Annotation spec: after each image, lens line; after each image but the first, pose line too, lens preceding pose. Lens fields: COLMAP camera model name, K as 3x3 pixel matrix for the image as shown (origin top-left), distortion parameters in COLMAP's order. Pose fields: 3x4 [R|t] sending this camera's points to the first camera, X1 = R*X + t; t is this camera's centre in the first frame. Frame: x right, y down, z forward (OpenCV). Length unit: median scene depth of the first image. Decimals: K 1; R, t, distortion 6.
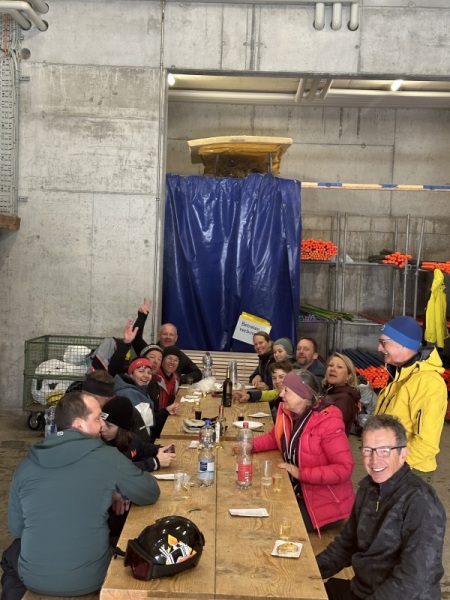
lens RADIAL K [[807.1, 0, 239.8], [0, 807.1, 313.4], [0, 0, 1]] dist [0.078729, 0.000000]
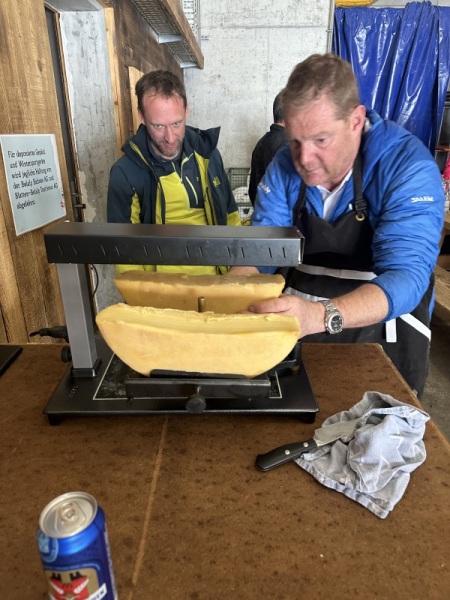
lens RADIAL K [[415.4, 0, 224.0], [0, 415.4, 295.1], [0, 0, 1]] dist [0.019805, -0.025541]
pose [[0.999098, -0.036586, -0.021556, -0.241387], [0.041531, 0.947723, 0.316379, 0.010598], [0.008854, -0.316989, 0.948388, 0.360825]]
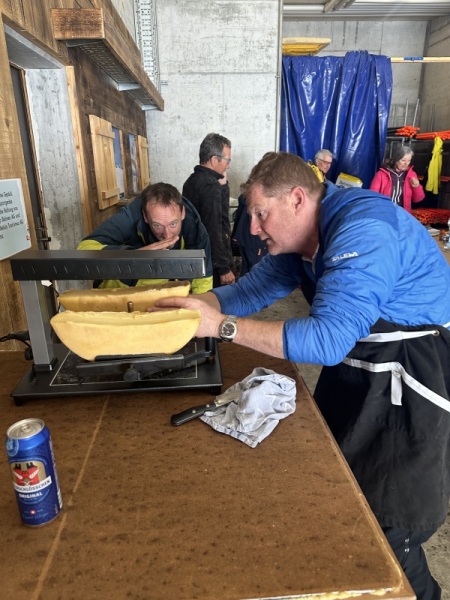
lens RADIAL K [[415.4, 0, 220.9], [0, 415.4, 298.8], [0, 0, 1]] dist [0.019805, -0.025541]
pose [[0.996962, -0.068547, 0.036995, -0.228680], [0.056643, 0.964015, 0.259744, 0.008643], [-0.053468, -0.256860, 0.964969, 0.332855]]
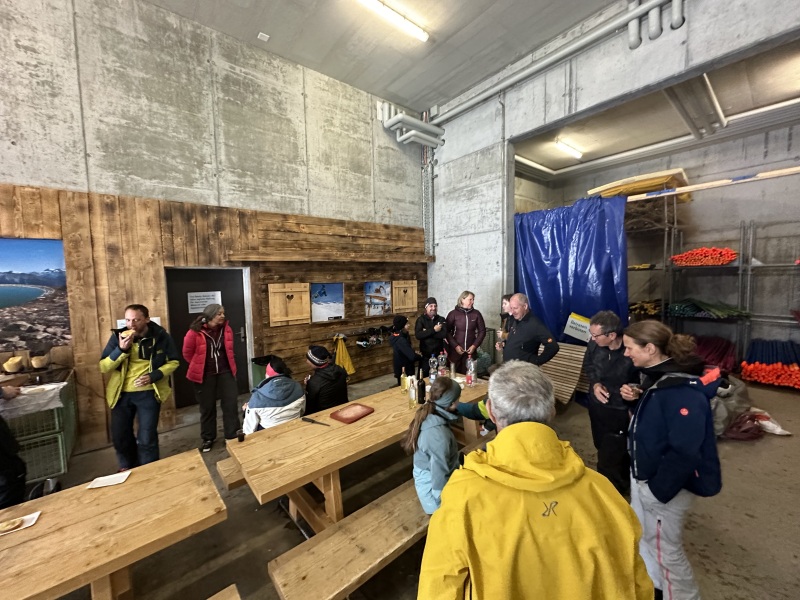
lens RADIAL K [[315.8, 0, 410.4], [0, 315.8, 301.9], [0, 0, 1]] dist [-0.002113, 0.000017]
pose [[0.652890, 0.008752, -0.757402, 0.216529], [-0.000313, 0.999936, 0.011285, -0.024253], [0.757453, -0.007131, 0.652851, 0.508460]]
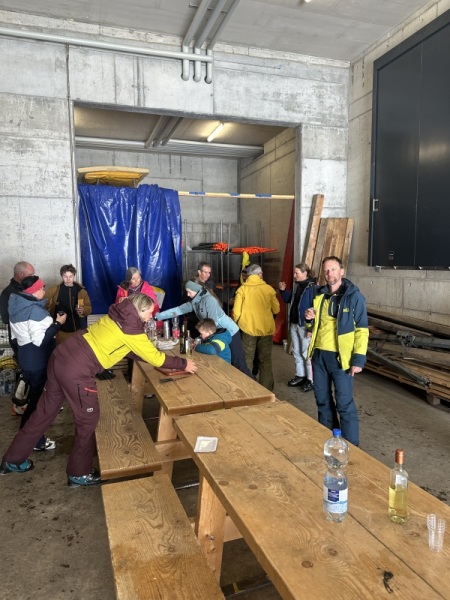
lens RADIAL K [[415.4, 0, 220.9], [0, 415.4, 305.3], [0, 0, 1]] dist [0.019805, -0.025541]
pose [[0.948006, -0.077888, 0.308574, -0.096530], [0.061771, 0.996183, 0.061674, -0.001759], [-0.312200, -0.039406, 0.949199, 0.281251]]
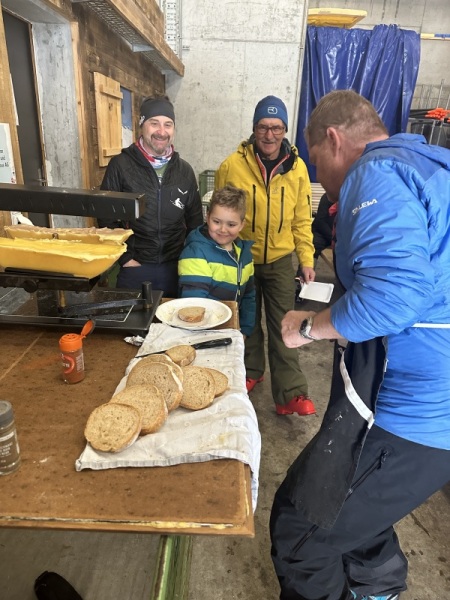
lens RADIAL K [[415.4, 0, 223.6], [0, 415.4, 300.0], [0, 0, 1]] dist [0.019805, -0.025541]
pose [[0.999857, 0.009768, -0.013840, -0.200330], [-0.004968, 0.950173, 0.311685, 0.017436], [0.016195, -0.311571, 0.950085, 0.315539]]
